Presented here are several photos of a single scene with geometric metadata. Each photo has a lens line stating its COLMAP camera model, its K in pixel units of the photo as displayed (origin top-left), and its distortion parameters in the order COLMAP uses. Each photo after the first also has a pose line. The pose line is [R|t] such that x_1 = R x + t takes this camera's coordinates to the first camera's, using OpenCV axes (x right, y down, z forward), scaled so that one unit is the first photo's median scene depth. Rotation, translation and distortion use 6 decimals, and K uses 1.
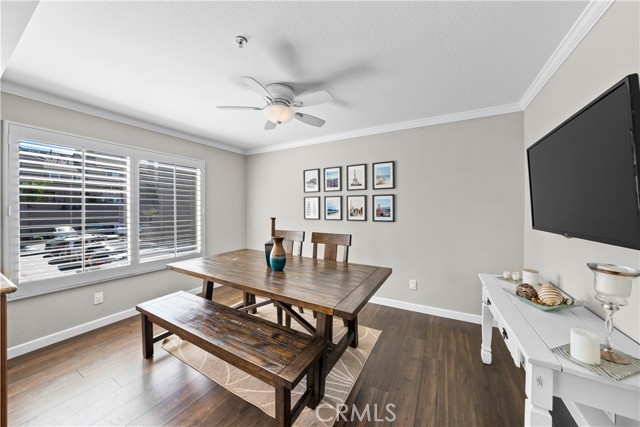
lens RADIAL K [[223.2, 0, 321.3], [0, 223.2, 211.3], [0, 0, 1]] dist [-0.002353, -0.000006]
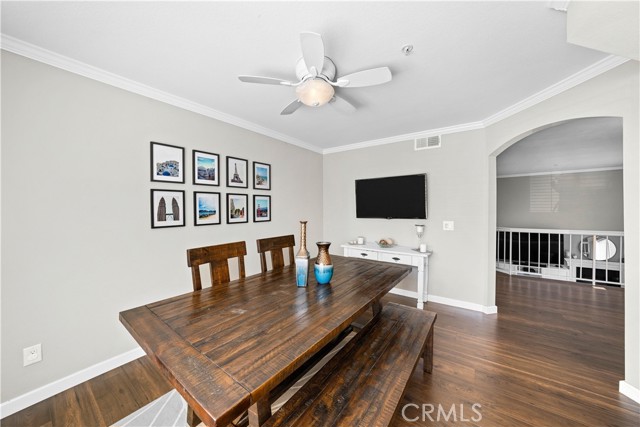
lens RADIAL K [[223.2, 0, 320.1], [0, 223.2, 210.2], [0, 0, 1]] dist [-0.002353, -0.000006]
pose [[0.125884, -0.011750, 0.991975, -0.665650], [0.014018, 0.999851, 0.010064, -0.011994], [-0.991946, 0.012639, 0.126030, 0.584882]]
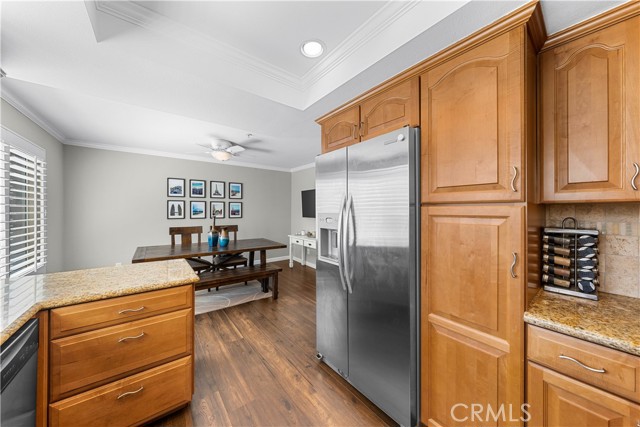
lens RADIAL K [[223.2, 0, 323.7], [0, 223.2, 209.4], [0, 0, 1]] dist [-0.002353, -0.000006]
pose [[0.384047, 0.003204, 0.923308, -0.974713], [0.004513, 0.999976, -0.005347, -0.006626], [-0.923302, 0.006220, 0.384023, -0.246688]]
